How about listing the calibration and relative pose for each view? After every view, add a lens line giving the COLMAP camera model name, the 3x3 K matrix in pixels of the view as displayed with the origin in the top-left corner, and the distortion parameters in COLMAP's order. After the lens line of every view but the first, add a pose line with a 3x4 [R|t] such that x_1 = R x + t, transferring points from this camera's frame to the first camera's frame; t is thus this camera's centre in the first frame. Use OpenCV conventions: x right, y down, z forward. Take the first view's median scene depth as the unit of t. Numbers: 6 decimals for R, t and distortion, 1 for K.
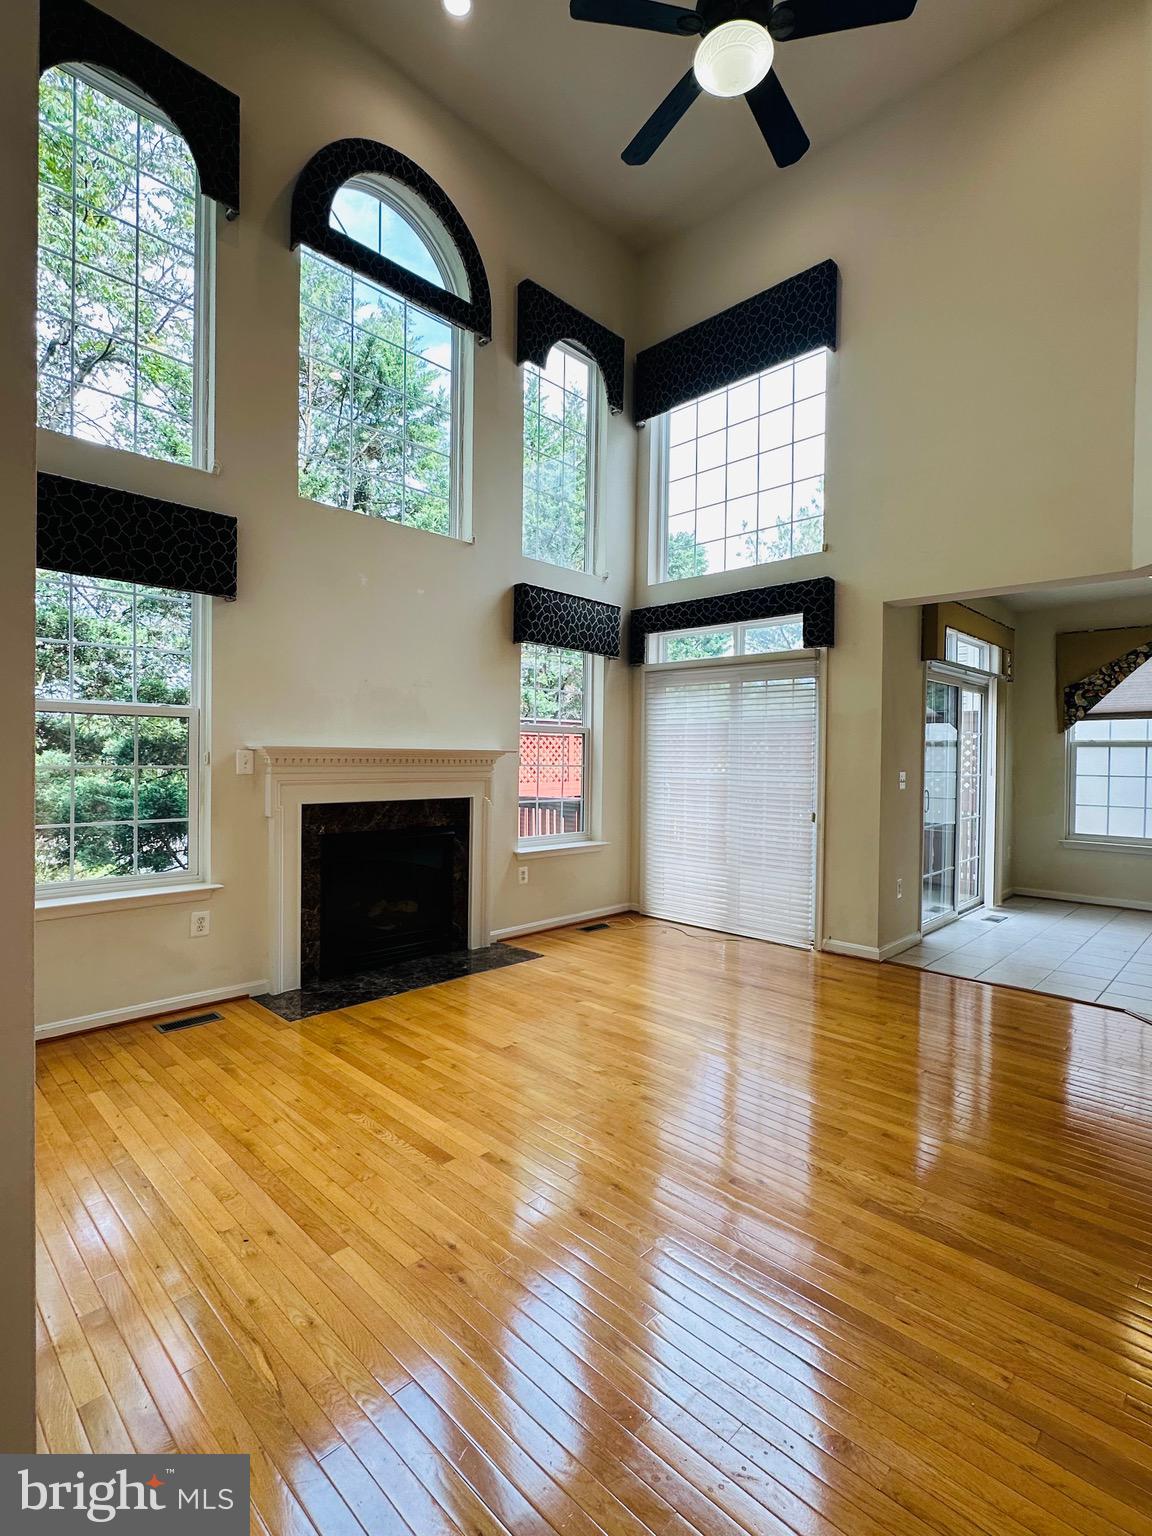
lens RADIAL K [[734.8, 0, 577.1], [0, 734.8, 765.5], [0, 0, 1]] dist [-0.005796, 0.001114]
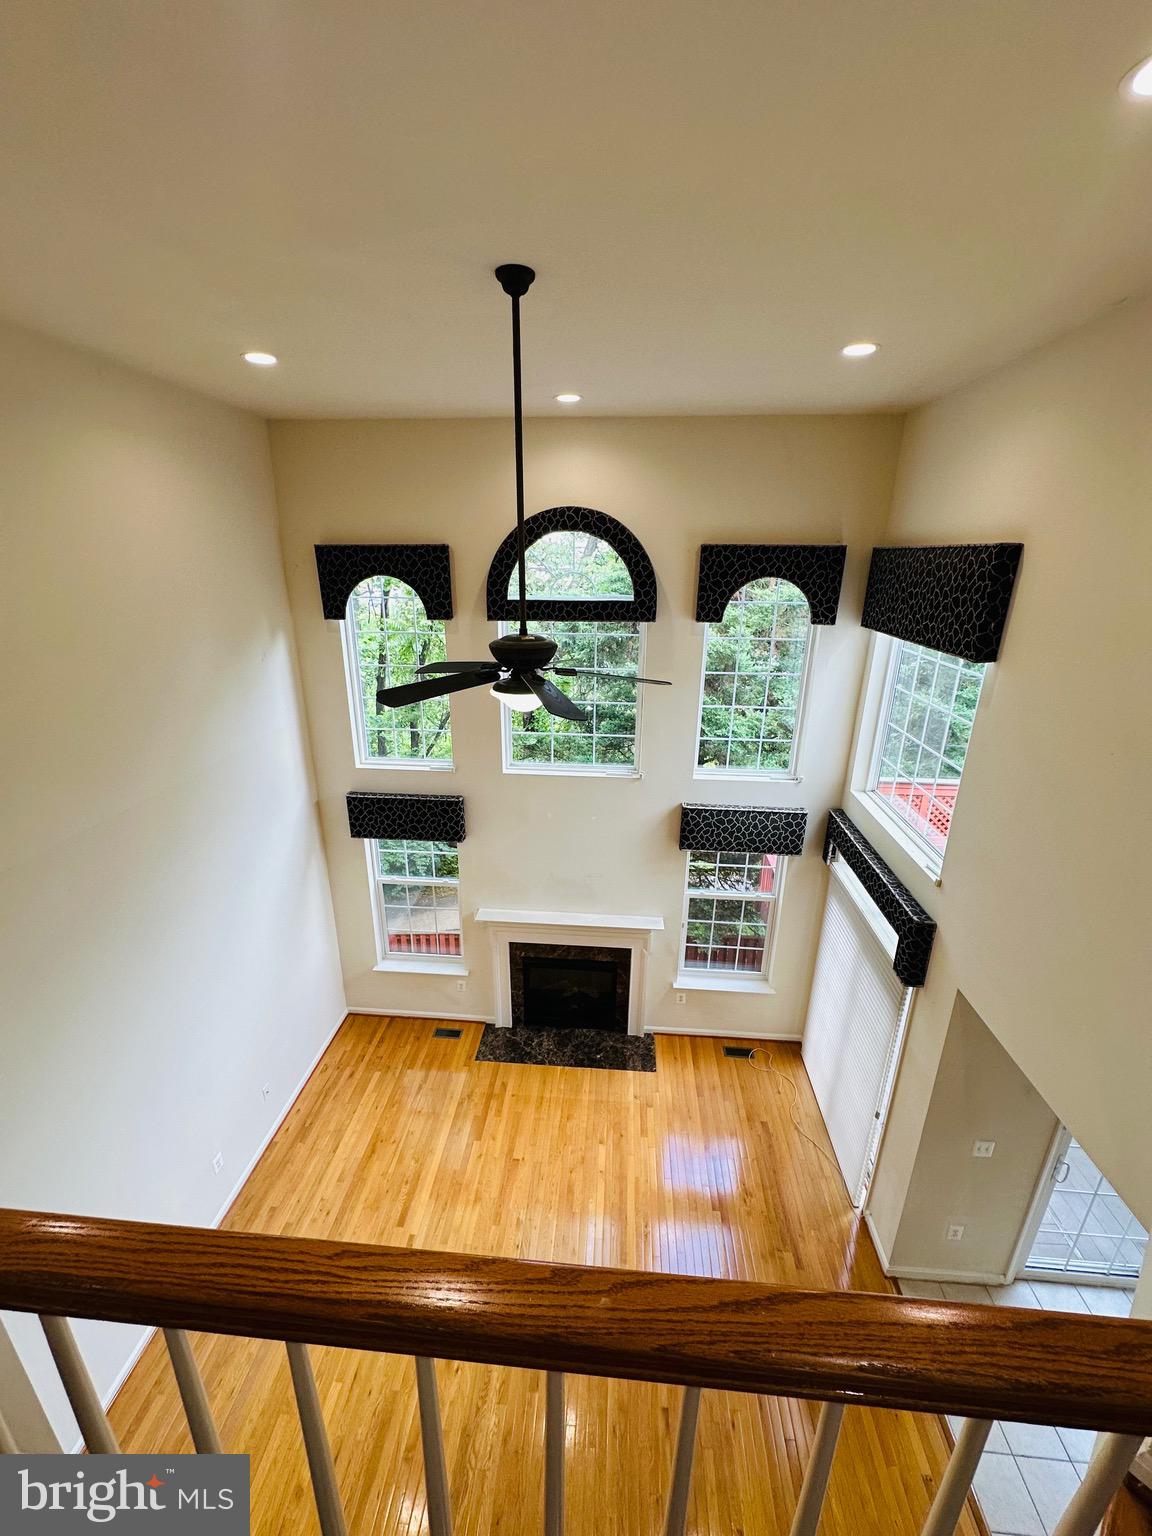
lens RADIAL K [[610.0, 0, 576.2], [0, 610.0, 765.1], [0, 0, 1]] dist [-0.004089, 0.001243]
pose [[0.640042, 0.243802, -0.728633, 0.554822], [-0.010860, 0.951098, 0.308700, -0.648447], [0.768263, -0.189668, 0.611390, 0.261098]]
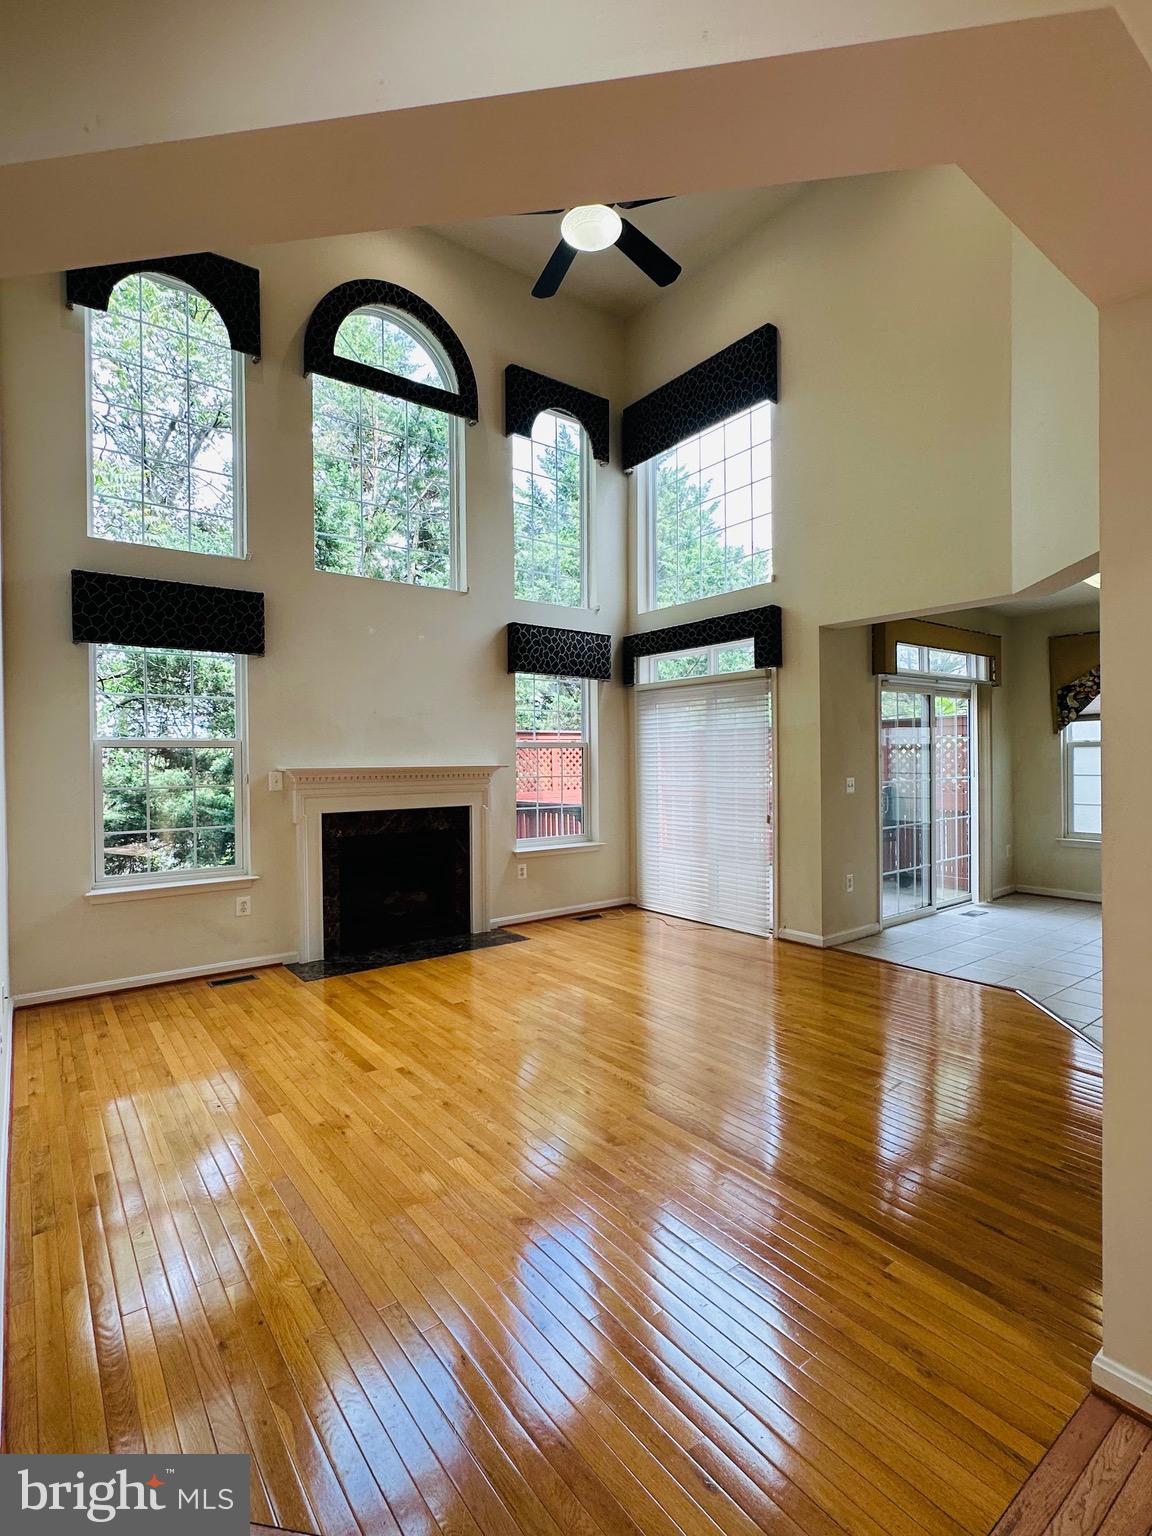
lens RADIAL K [[734.8, 0, 579.4], [0, 734.8, 766.7], [0, 0, 1]] dist [-0.005796, 0.001114]
pose [[0.989164, -0.020801, -0.145335, 0.203068], [0.020259, 0.999781, -0.005210, -0.009736], [0.145411, 0.002209, 0.989369, -0.151057]]
